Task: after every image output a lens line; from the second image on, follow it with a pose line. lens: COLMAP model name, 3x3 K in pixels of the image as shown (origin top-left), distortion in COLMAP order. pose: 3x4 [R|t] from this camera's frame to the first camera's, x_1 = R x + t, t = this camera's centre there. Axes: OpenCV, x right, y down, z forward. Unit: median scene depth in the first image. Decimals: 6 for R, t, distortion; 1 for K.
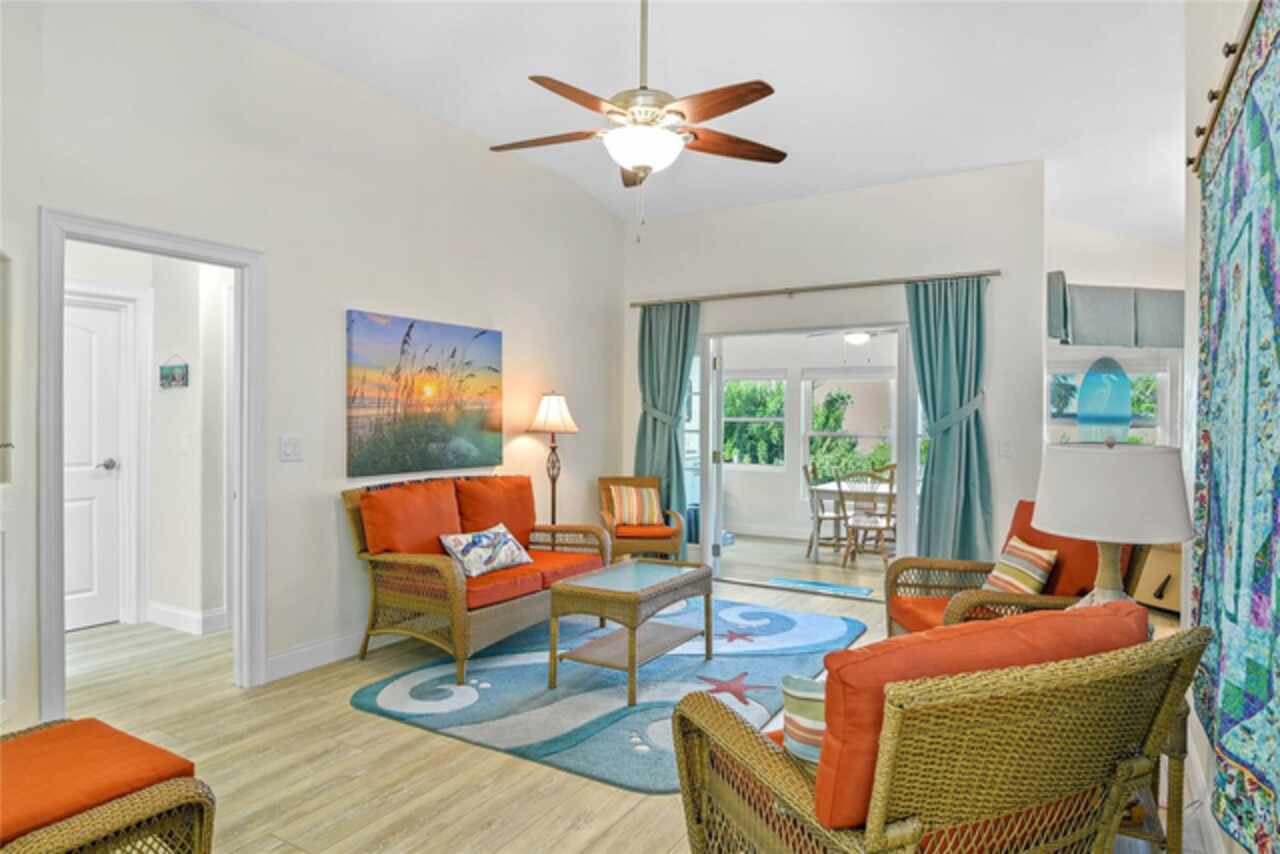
lens RADIAL K [[752.2, 0, 638.3], [0, 752.2, 423.6], [0, 0, 1]] dist [0.000791, 0.000073]
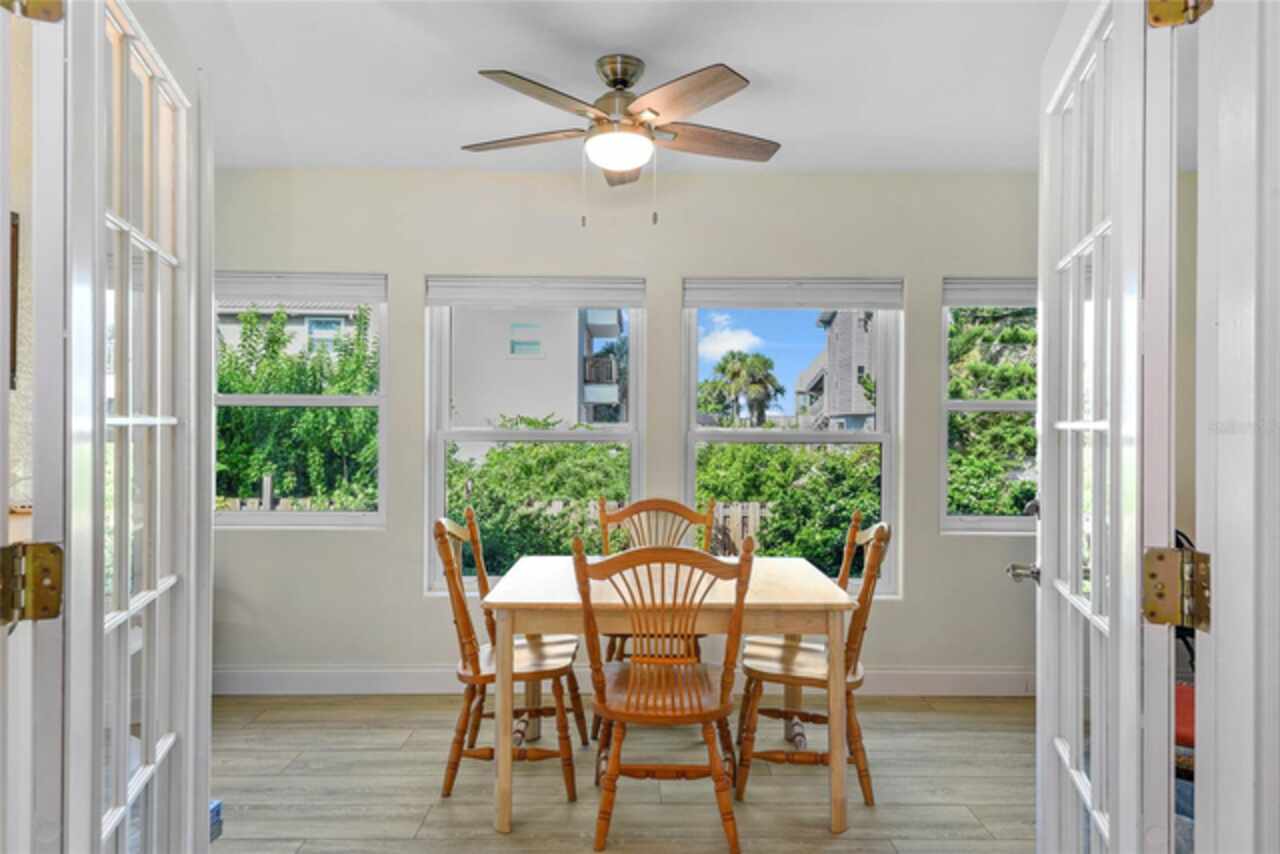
lens RADIAL K [[802.4, 0, 640.0], [0, 802.4, 427.0], [0, 0, 1]] dist [0.003115, -0.000449]
pose [[0.851924, -0.004730, 0.523644, 0.094972], [0.004923, 0.999987, 0.001023, 0.010391], [-0.523642, 0.001706, 0.851937, 0.613833]]
